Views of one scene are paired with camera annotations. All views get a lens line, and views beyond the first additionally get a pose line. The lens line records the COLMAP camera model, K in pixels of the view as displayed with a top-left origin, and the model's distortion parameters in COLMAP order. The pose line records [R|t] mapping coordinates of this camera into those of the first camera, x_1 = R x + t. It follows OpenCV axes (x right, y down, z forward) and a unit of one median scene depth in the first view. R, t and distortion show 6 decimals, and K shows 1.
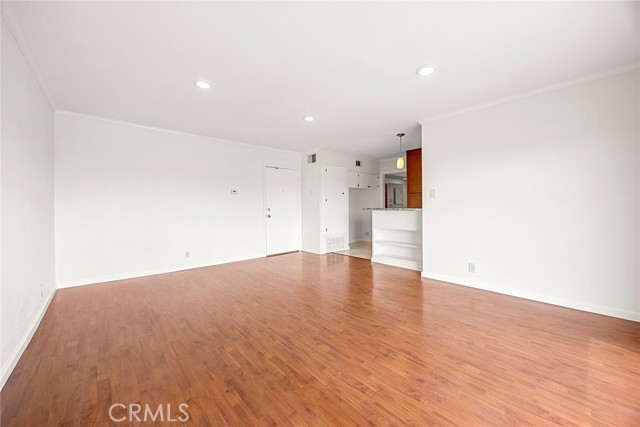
lens RADIAL K [[248.1, 0, 319.1], [0, 248.1, 210.1], [0, 0, 1]] dist [-0.001991, 0.000020]
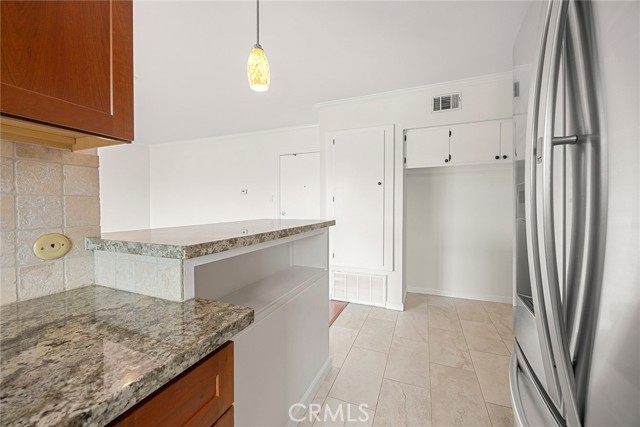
lens RADIAL K [[248.1, 0, 321.6], [0, 248.1, 209.2], [0, 0, 1]] dist [-0.001991, 0.000020]
pose [[0.452161, 0.021326, -0.891682, 0.453277], [-0.017241, 0.999736, 0.015167, -0.024259], [0.891770, 0.008515, 0.452409, 0.693129]]
